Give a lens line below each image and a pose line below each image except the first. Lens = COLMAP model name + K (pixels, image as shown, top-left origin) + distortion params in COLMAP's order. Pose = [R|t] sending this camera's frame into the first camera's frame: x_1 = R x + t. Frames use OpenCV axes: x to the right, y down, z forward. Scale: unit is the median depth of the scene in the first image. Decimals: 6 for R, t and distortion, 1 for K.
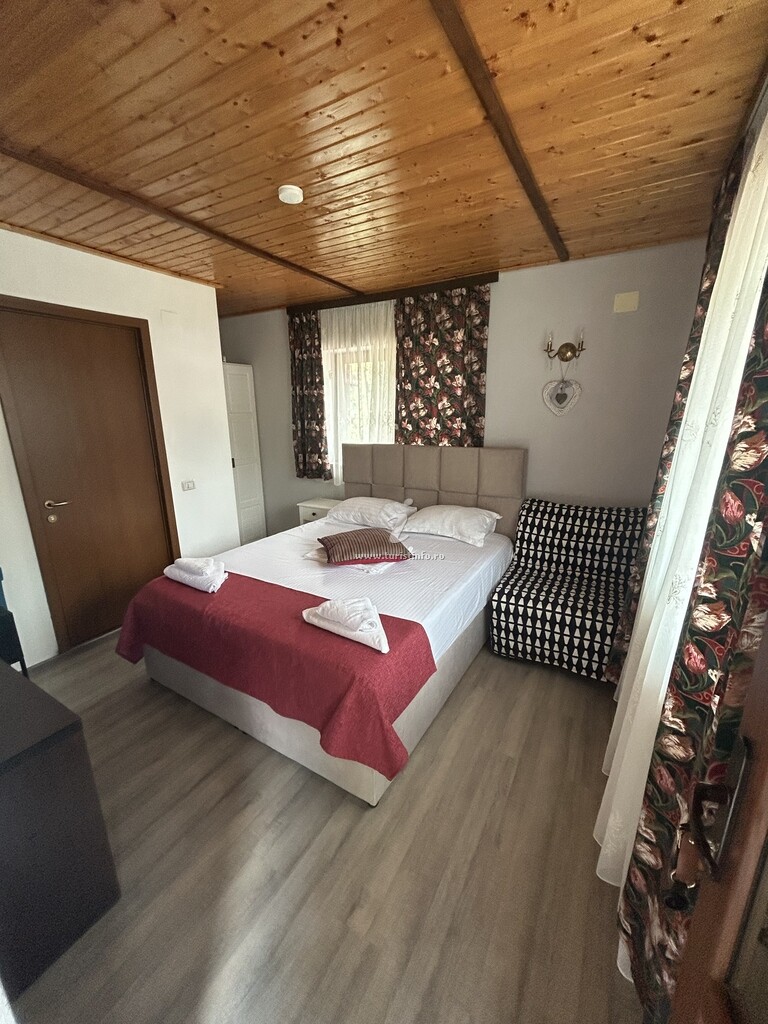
lens RADIAL K [[412.8, 0, 382.1], [0, 412.8, 513.1], [0, 0, 1]] dist [-0.001923, 0.000887]
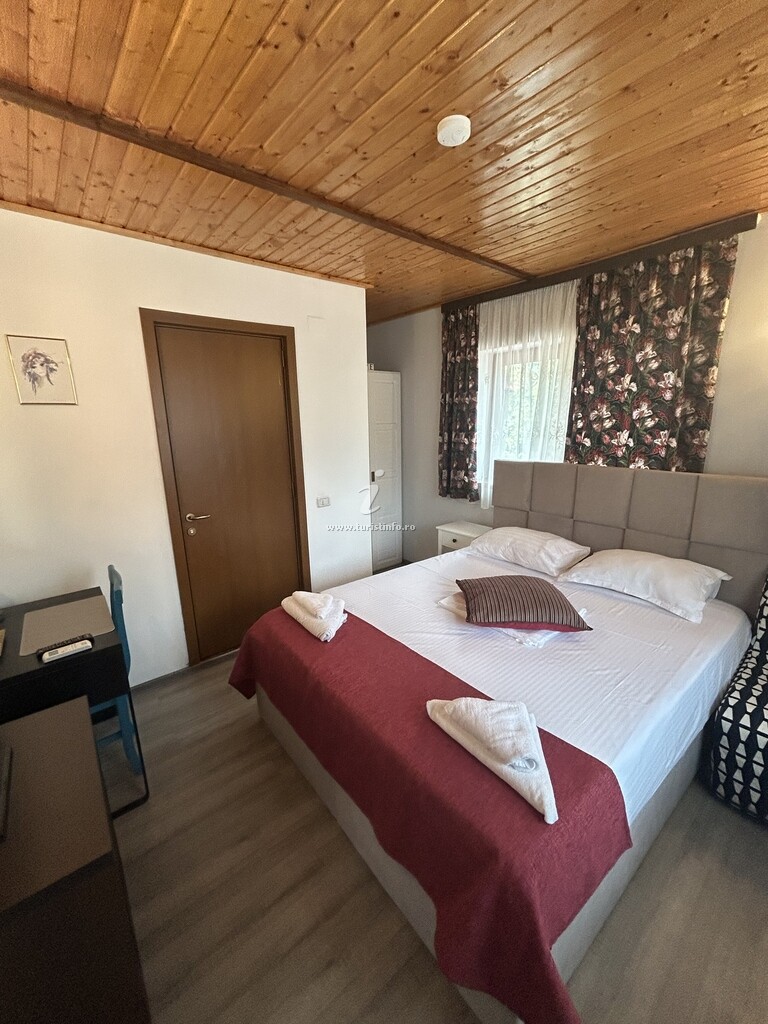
lens RADIAL K [[412.8, 0, 381.7], [0, 412.8, 513.3], [0, 0, 1]] dist [-0.001923, 0.000887]
pose [[0.938934, 0.070363, -0.336827, -0.030591], [-0.075859, 0.997114, -0.003168, -0.055521], [0.335632, 0.028526, 0.941561, 0.187130]]
